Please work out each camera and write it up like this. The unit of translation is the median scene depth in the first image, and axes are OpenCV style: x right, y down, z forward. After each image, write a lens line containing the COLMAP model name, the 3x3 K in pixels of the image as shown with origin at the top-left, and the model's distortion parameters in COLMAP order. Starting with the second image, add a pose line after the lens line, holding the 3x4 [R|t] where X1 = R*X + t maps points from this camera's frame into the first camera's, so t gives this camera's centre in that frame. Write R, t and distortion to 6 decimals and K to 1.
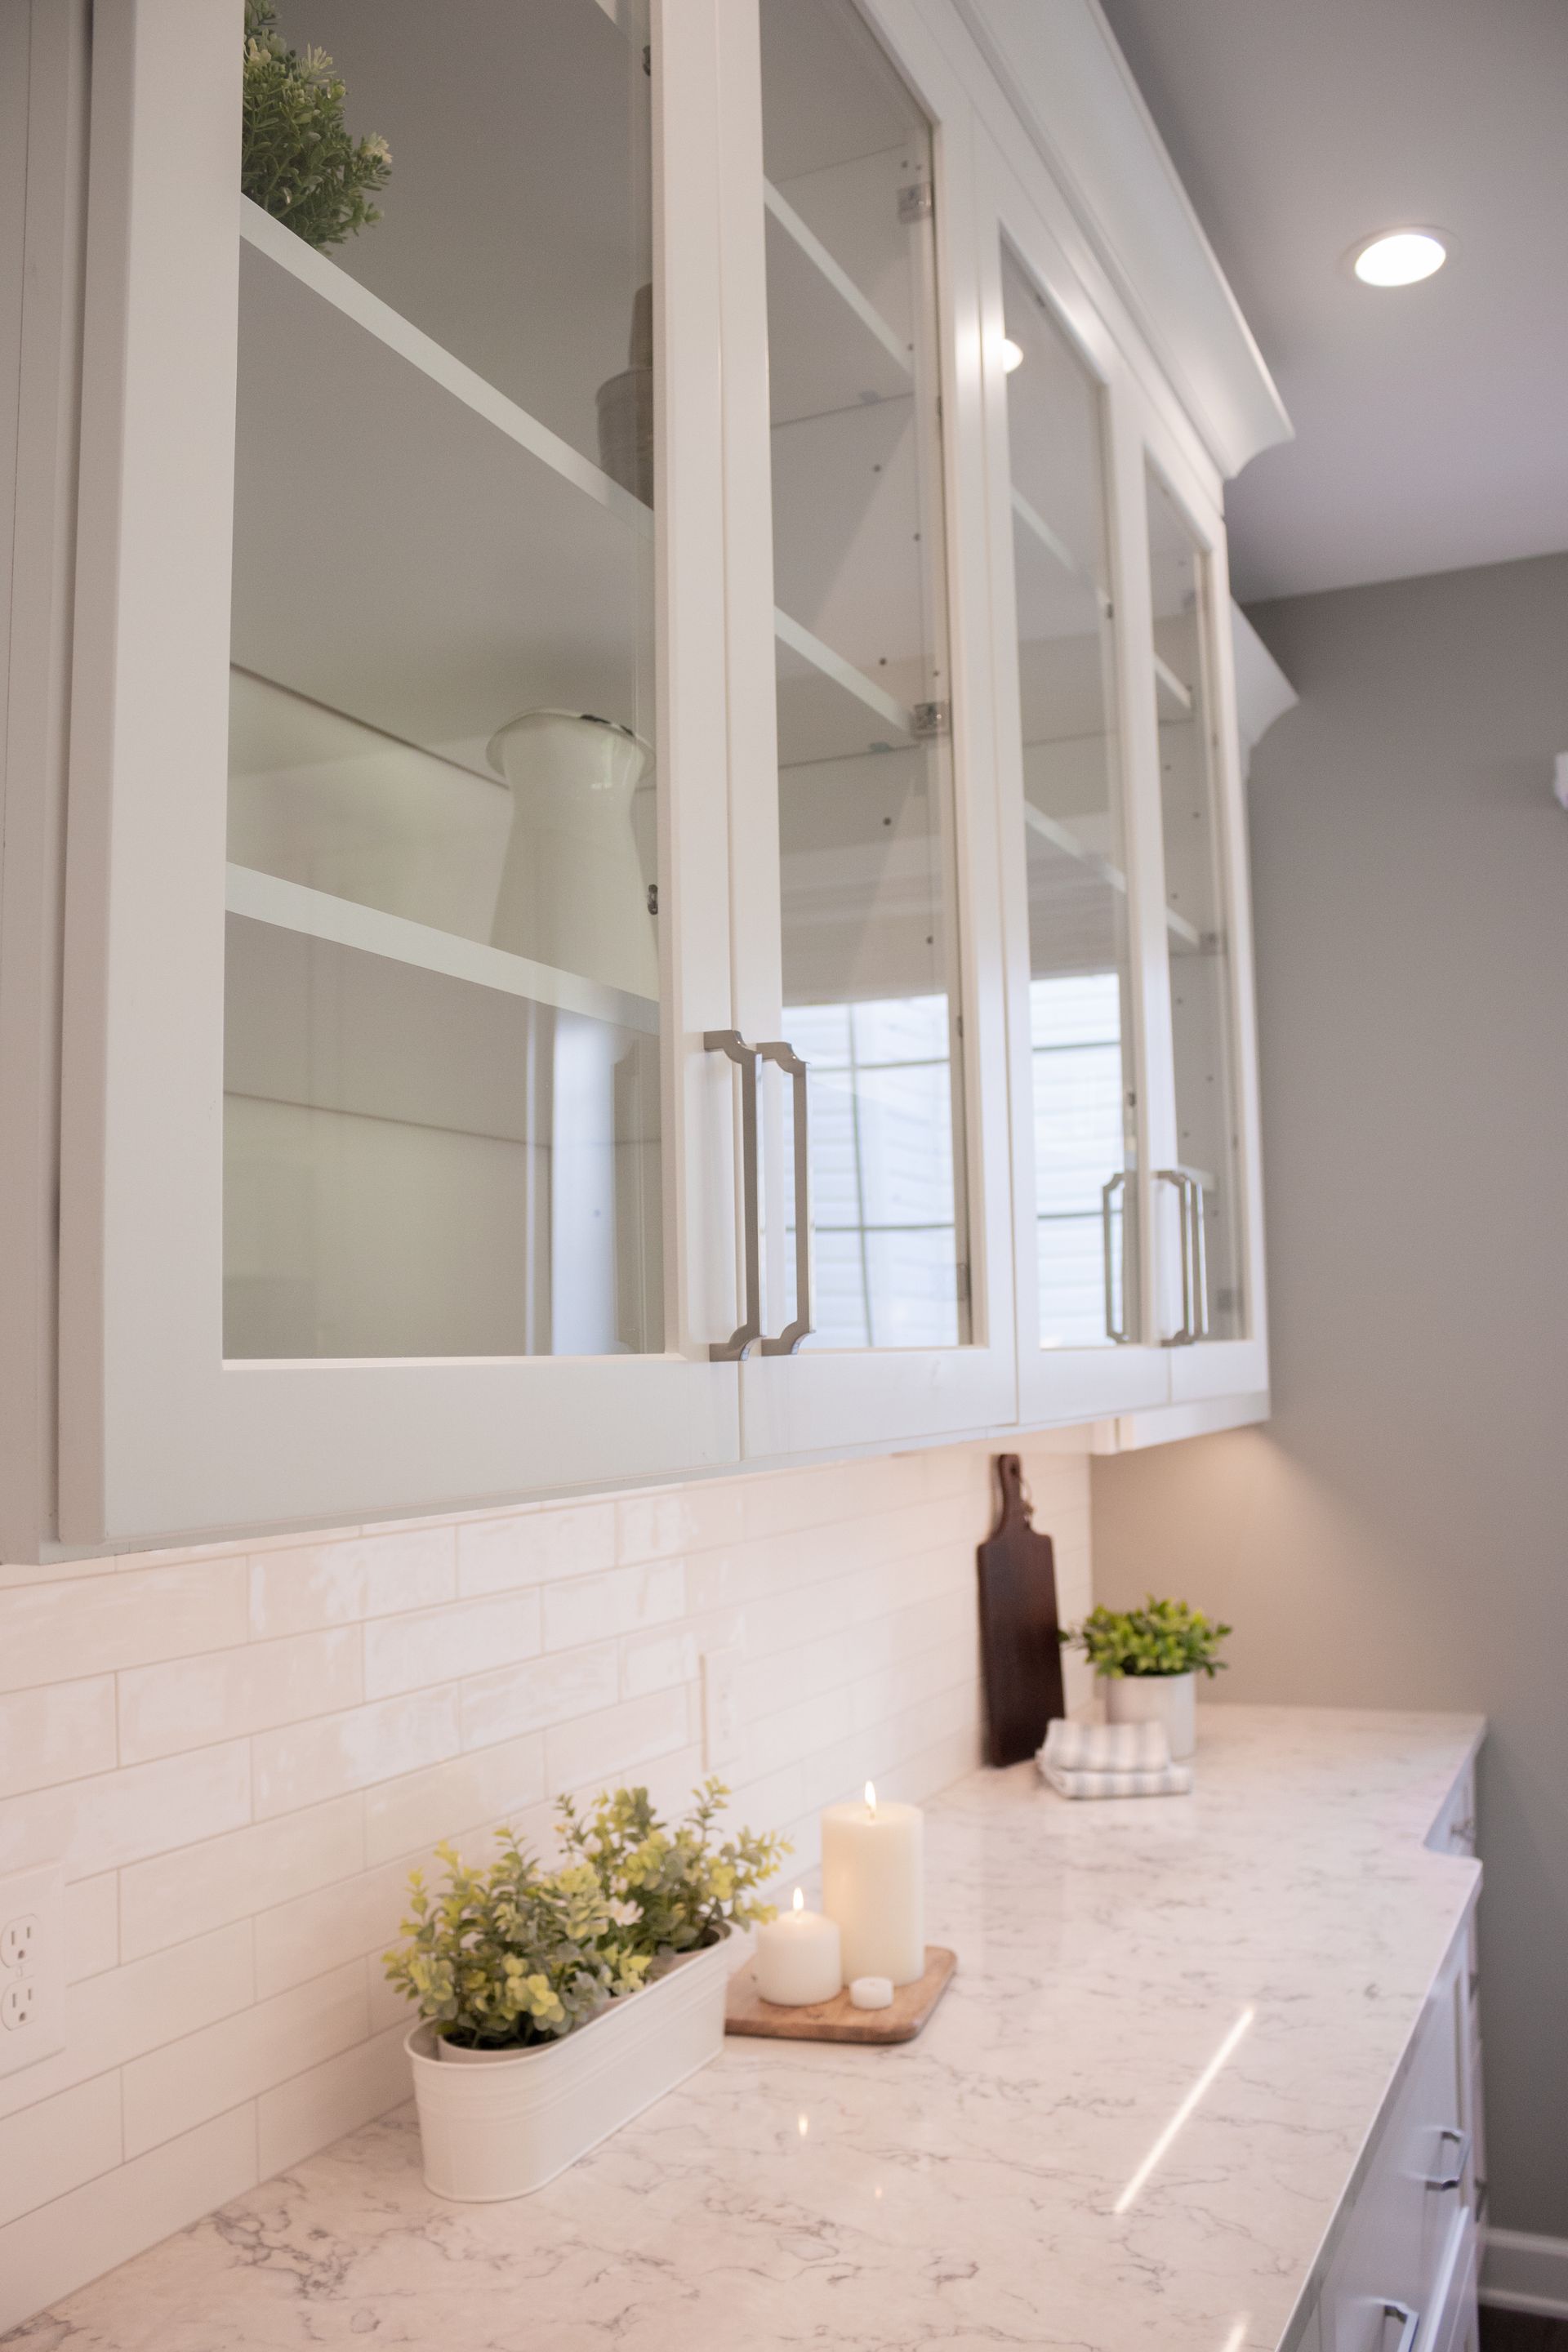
lens RADIAL K [[1962.1, 0, 784.0], [0, 1962.1, 1176.0], [0, 0, 1]] dist [-0.120271, 0.015254]
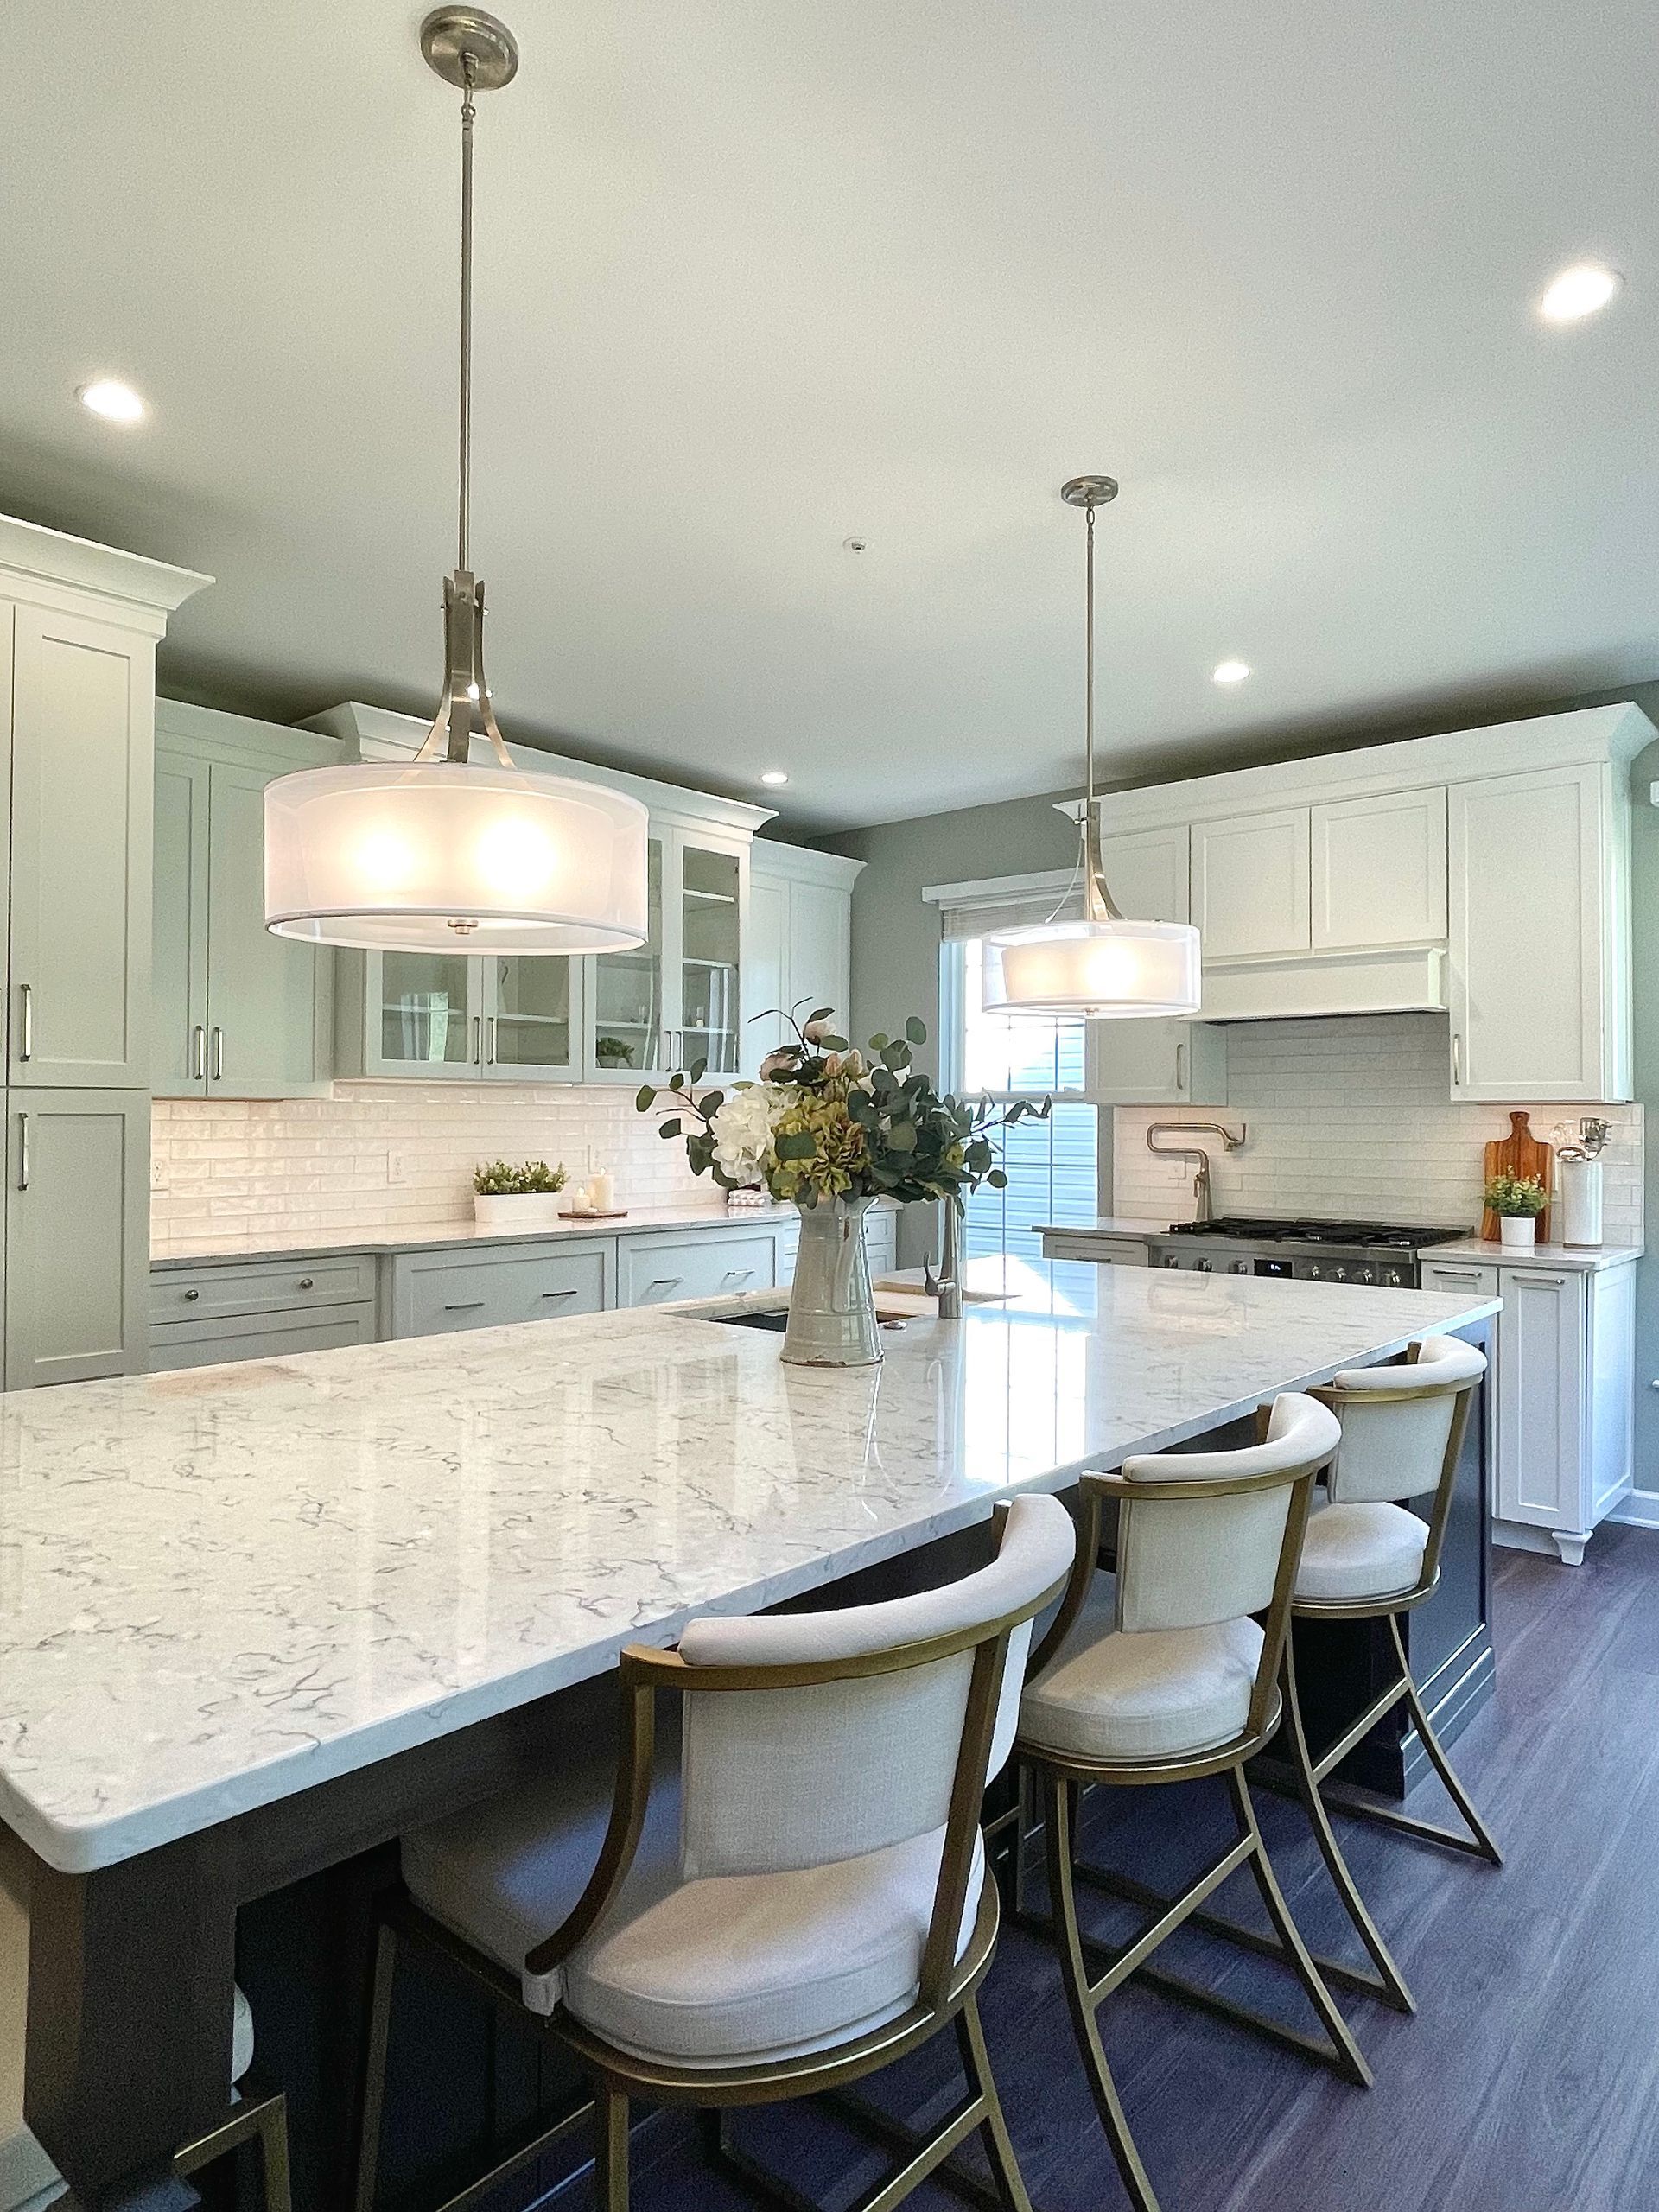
lens RADIAL K [[1332.8, 0, 817.2], [0, 1332.8, 1084.7], [0, 0, 1]] dist [0.002942, -0.002616]
pose [[0.960895, 0.012278, -0.276642, 0.864996], [0.005898, 0.997883, 0.064773, -0.047033], [0.276852, -0.063872, 0.958788, -1.131639]]
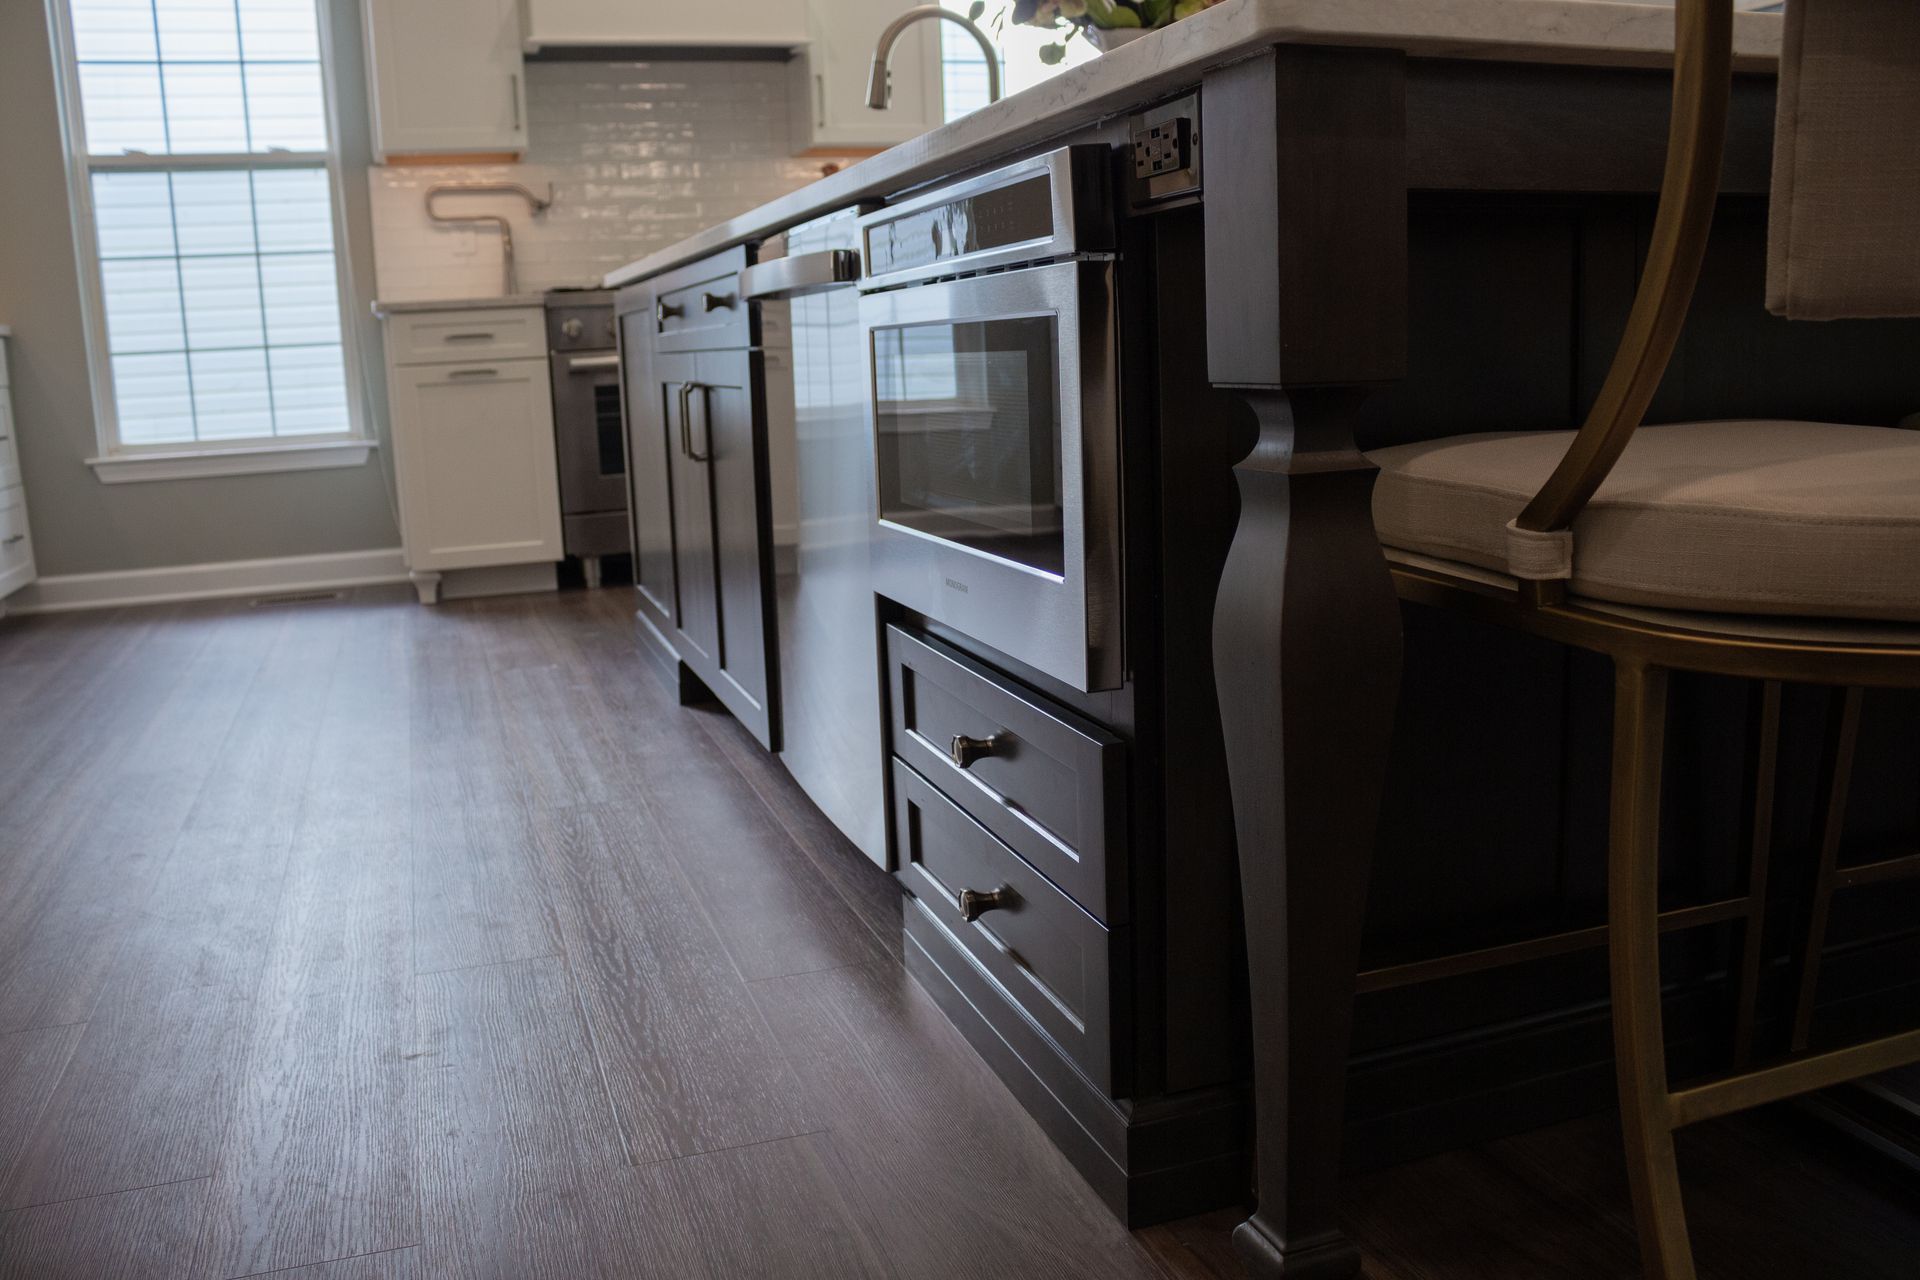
lens RADIAL K [[1625.6, 0, 960.0], [0, 1625.6, 640.0], [0, 0, 1]] dist [-0.212960, 0.218333]
pose [[0.721714, -0.137597, 0.678378, -0.063144], [-0.035316, 0.971447, 0.234613, 0.198551], [-0.691290, -0.193281, 0.696247, -0.935659]]
